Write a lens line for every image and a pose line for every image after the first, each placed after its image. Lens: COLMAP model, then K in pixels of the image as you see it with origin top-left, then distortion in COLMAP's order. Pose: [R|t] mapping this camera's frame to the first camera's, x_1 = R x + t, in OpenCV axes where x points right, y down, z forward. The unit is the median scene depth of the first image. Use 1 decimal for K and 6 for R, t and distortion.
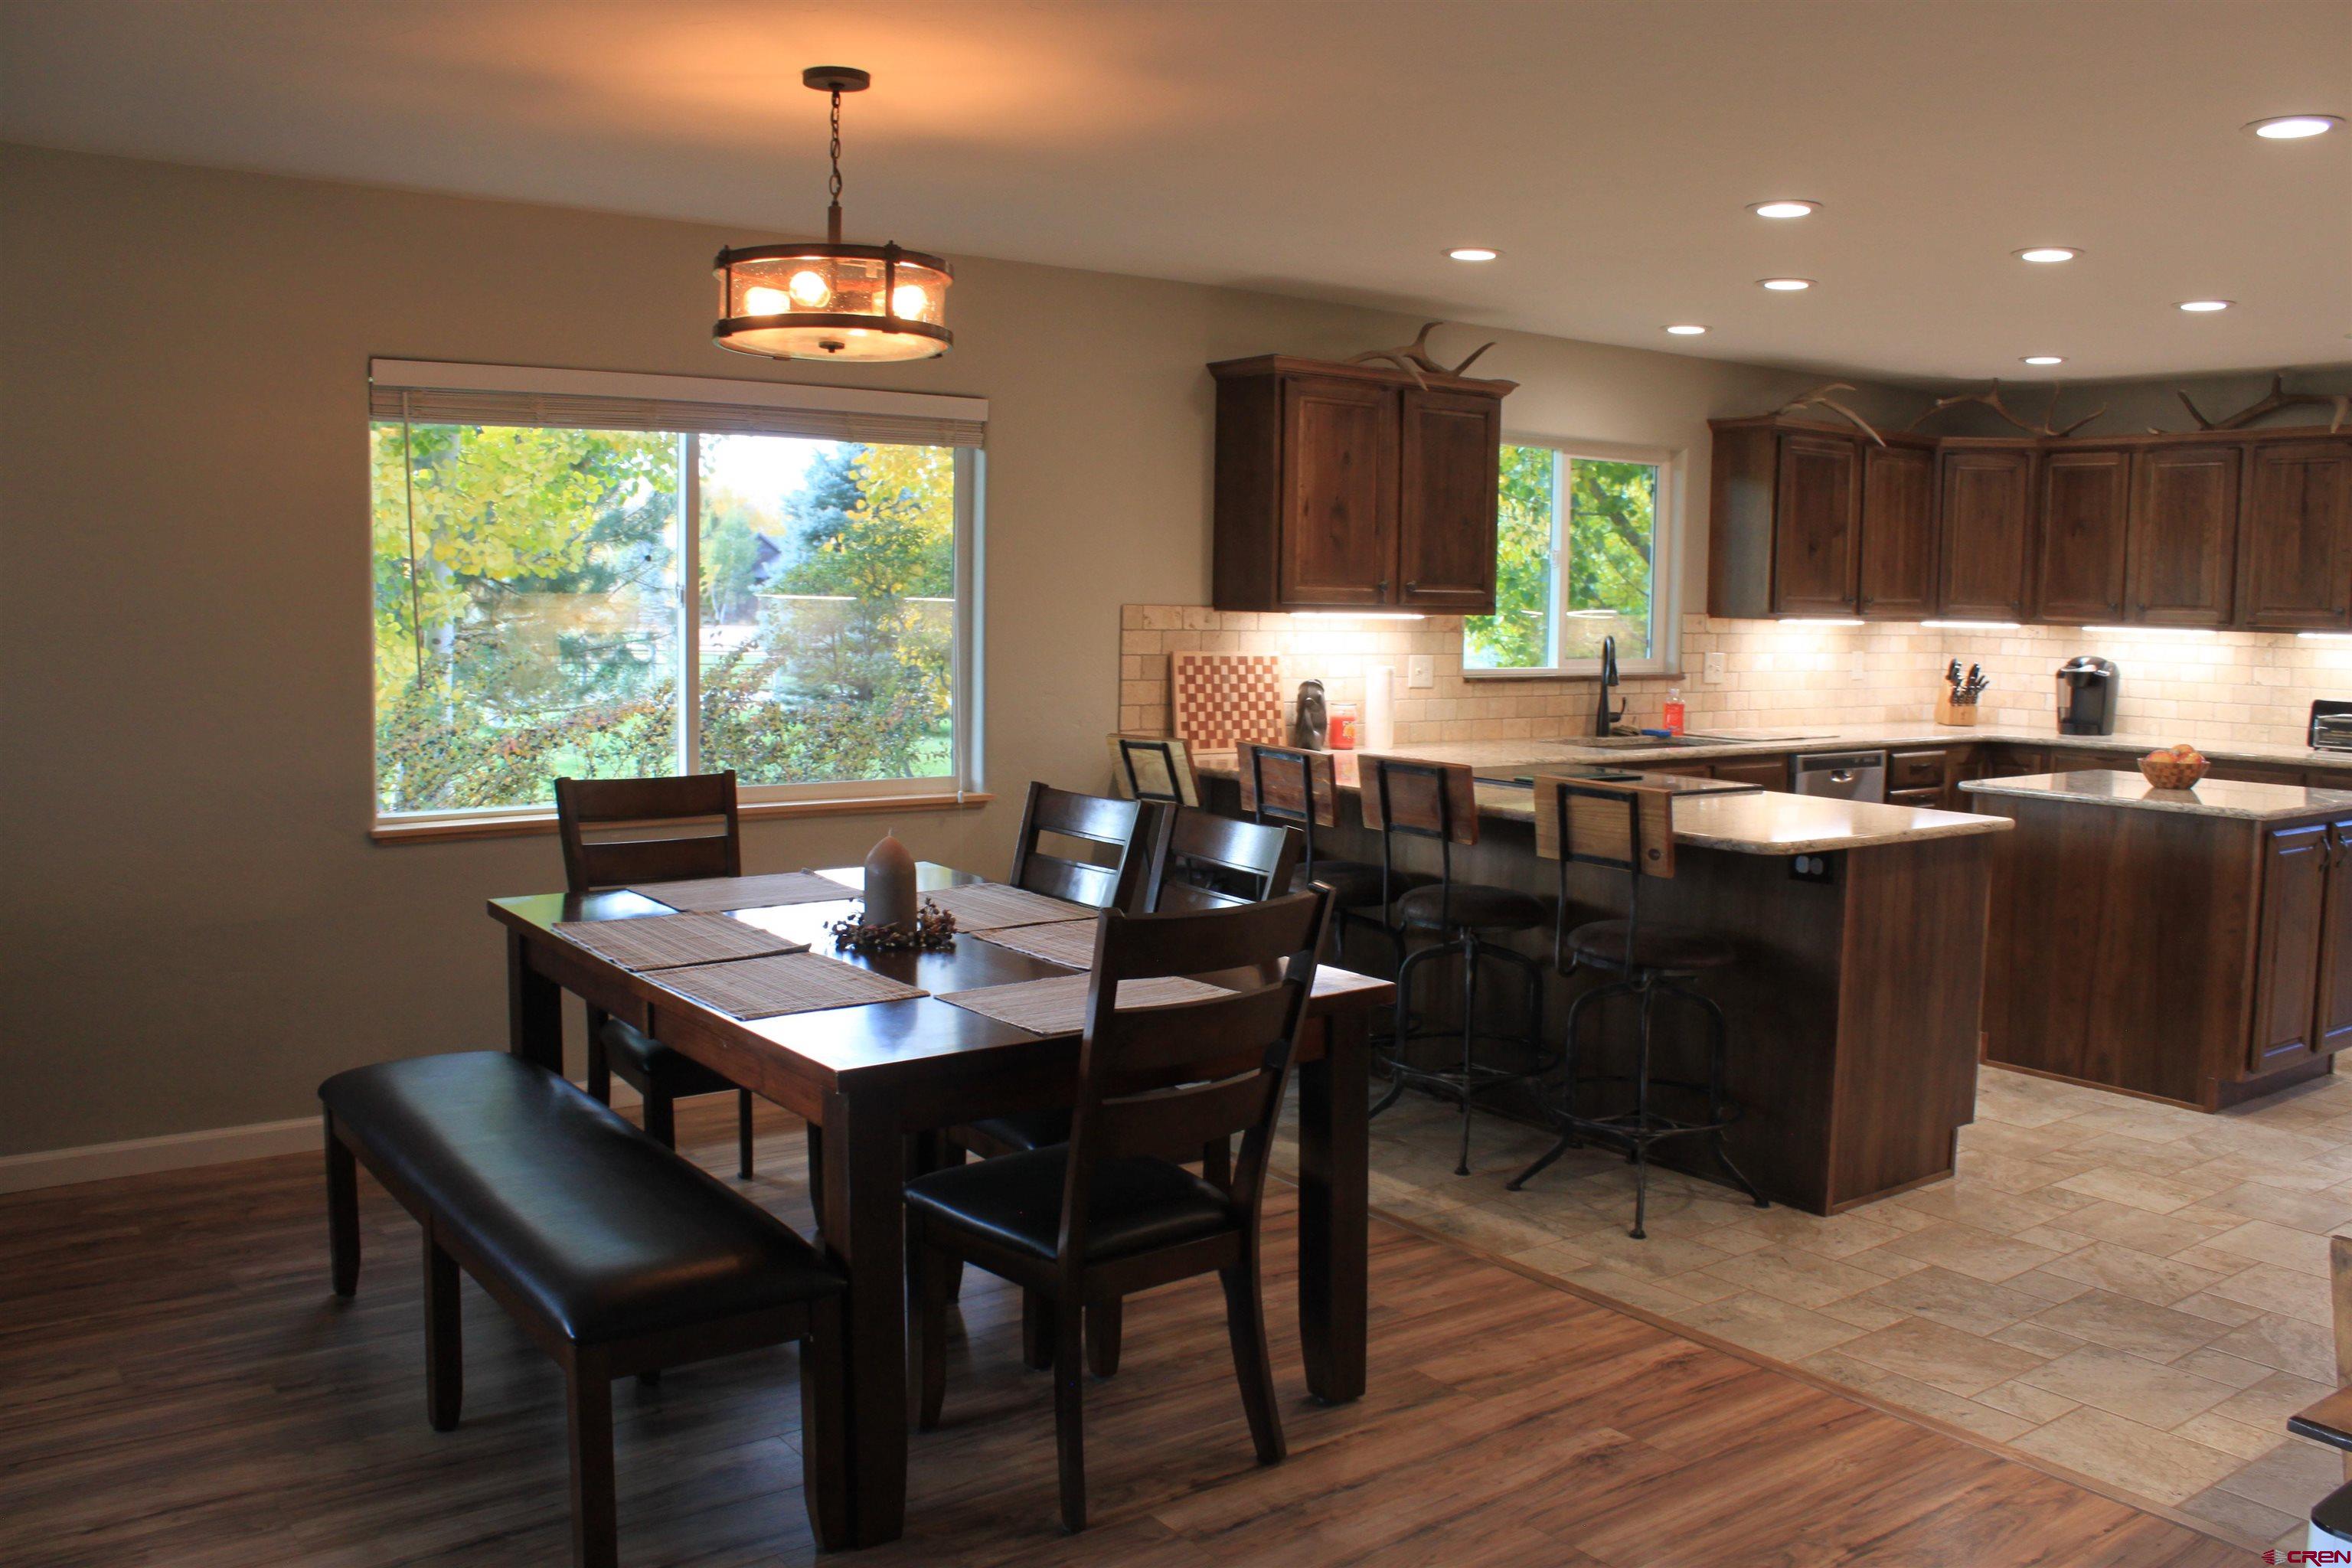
lens RADIAL K [[1954.6, 0, 1189.8], [0, 1954.6, 784.4], [0, 0, 1]] dist [-0.162734, 0.136140]
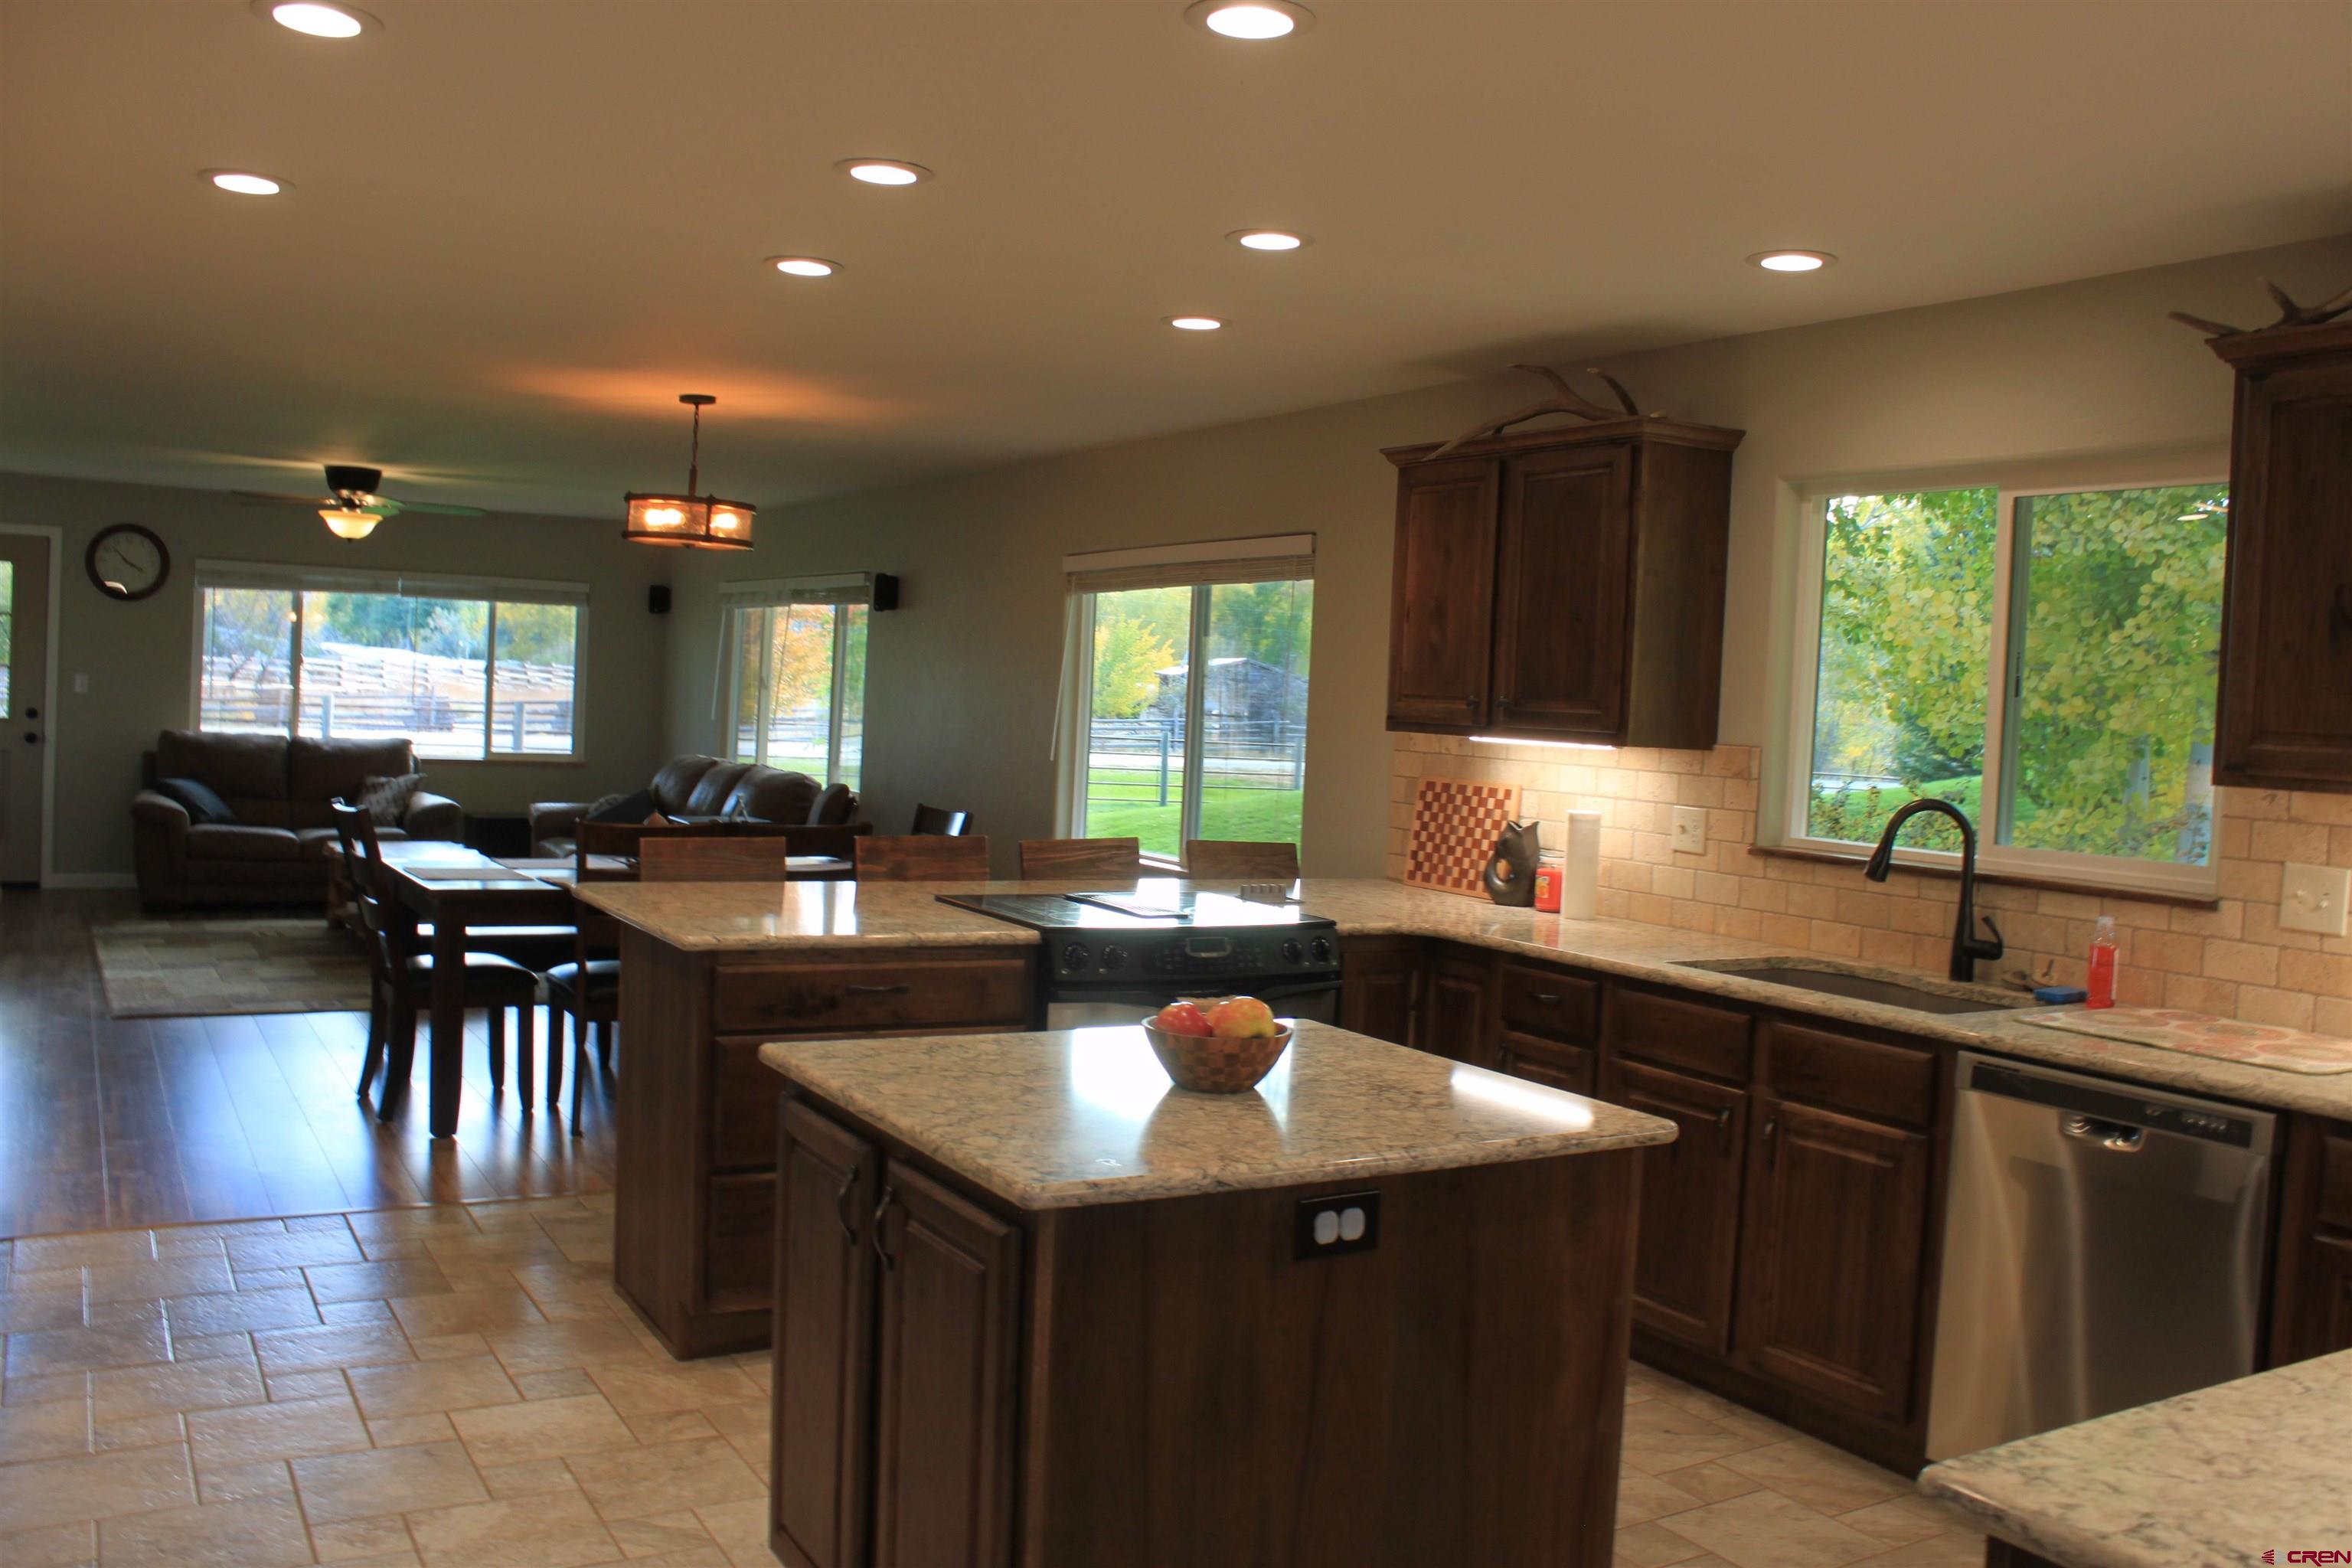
lens RADIAL K [[1954.6, 0, 1198.3], [0, 1954.6, 781.8], [0, 0, 1]] dist [-0.162734, 0.136140]
pose [[-0.095345, 0.019477, -0.995254, 0.909876], [-0.147612, 0.988478, 0.033485, -0.078294], [0.984439, 0.150104, -0.091372, 0.955971]]
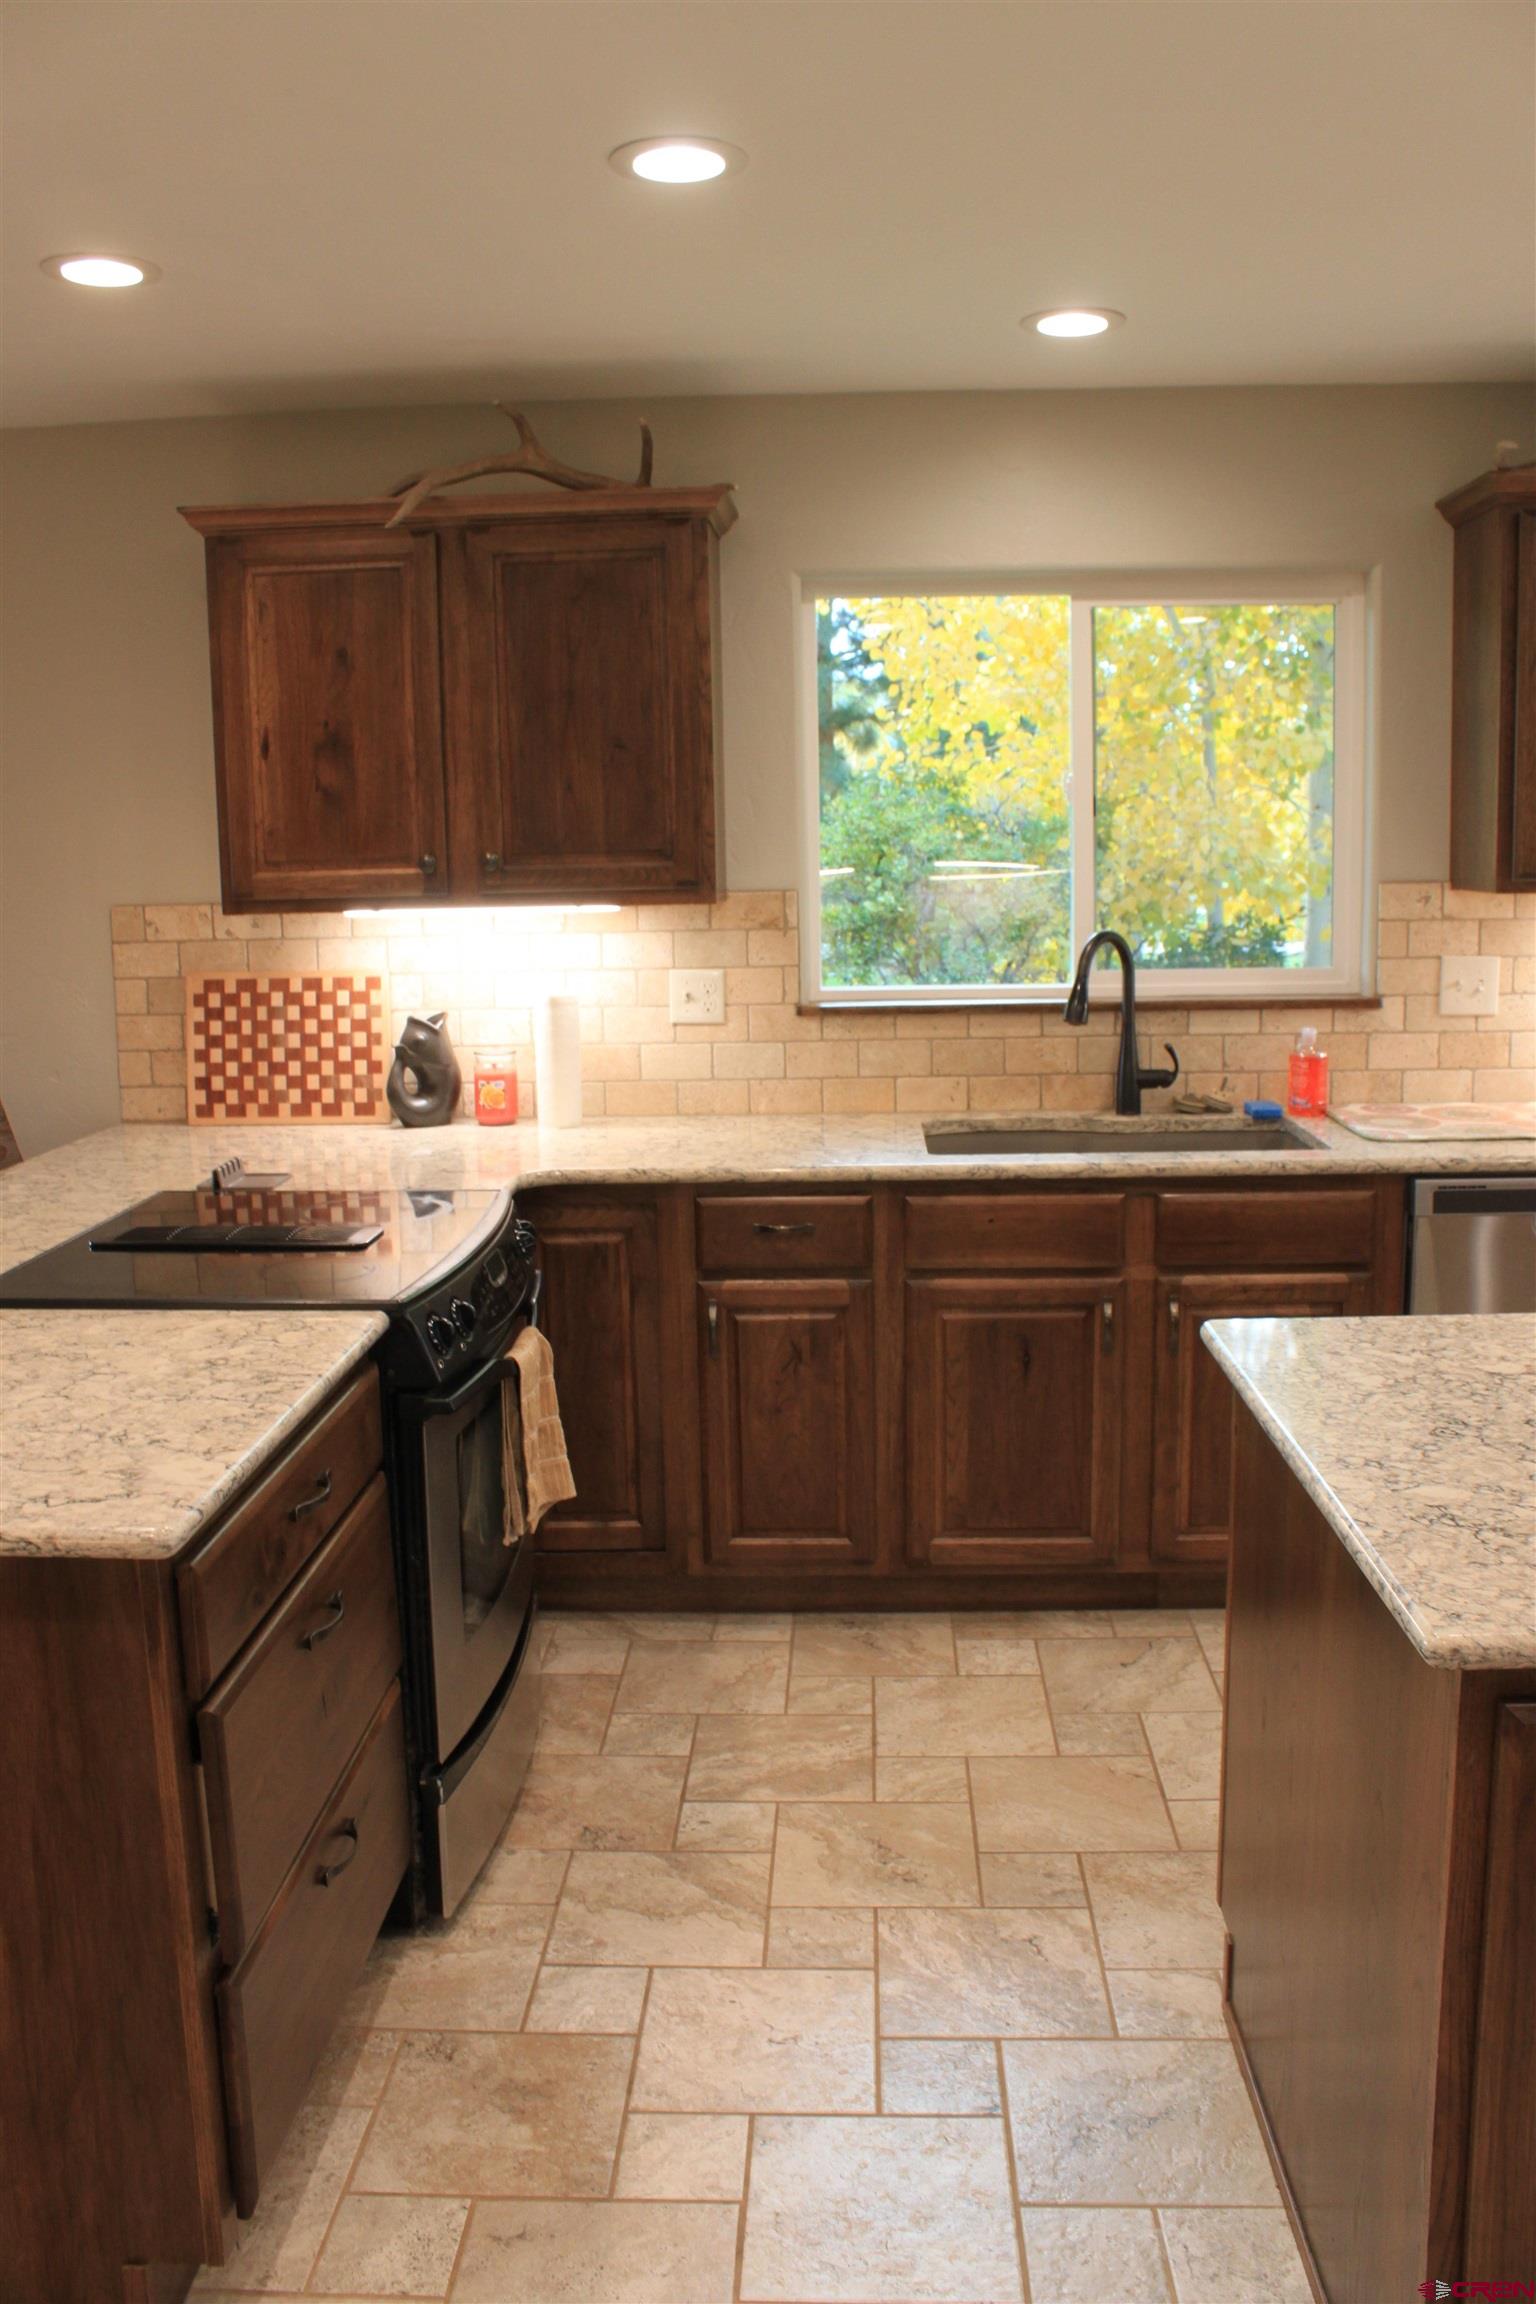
lens RADIAL K [[1914.7, 0, 772.4], [0, 1914.7, 1125.3], [0, 0, 1]] dist [-0.162734, 0.136140]
pose [[0.774249, 0.061892, -0.629847, 0.548875], [-0.029111, 0.997636, 0.062247, -0.060233], [0.632211, -0.029859, 0.774221, 0.604835]]
